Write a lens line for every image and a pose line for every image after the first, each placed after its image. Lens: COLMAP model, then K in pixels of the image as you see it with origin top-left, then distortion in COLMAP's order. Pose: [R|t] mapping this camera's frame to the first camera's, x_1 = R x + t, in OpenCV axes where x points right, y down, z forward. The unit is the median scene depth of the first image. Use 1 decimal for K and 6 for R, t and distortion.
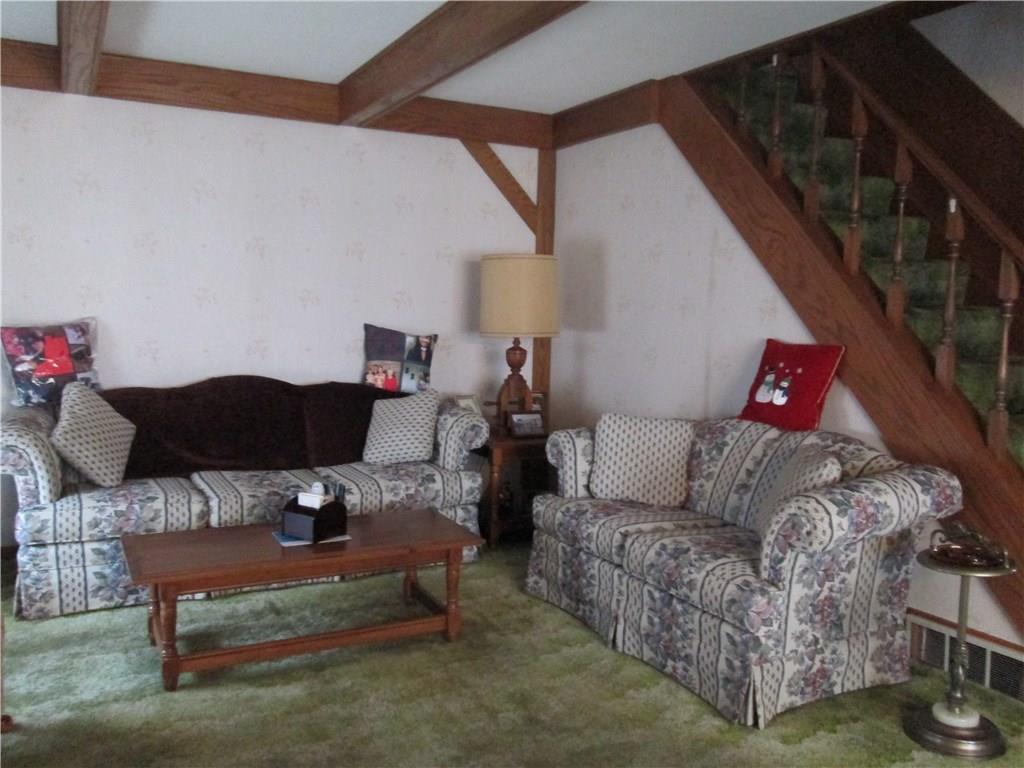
lens RADIAL K [[867.3, 0, 517.1], [0, 867.3, 386.2], [0, 0, 1]] dist [-0.023784, -0.010108]
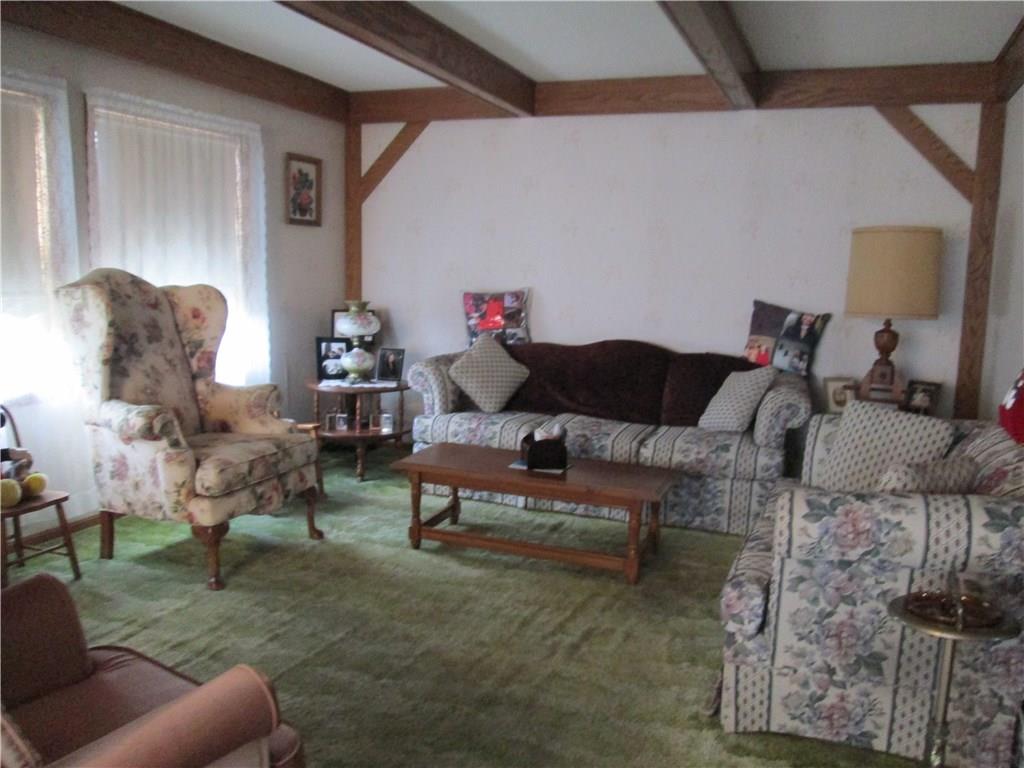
lens RADIAL K [[867.3, 0, 518.1], [0, 867.3, 382.5], [0, 0, 1]] dist [-0.023784, -0.010108]
pose [[0.647651, 0.096240, -0.755834, 0.527497], [-0.087307, 0.994831, 0.051861, -0.003315], [0.756918, 0.032402, 0.652706, 0.138278]]
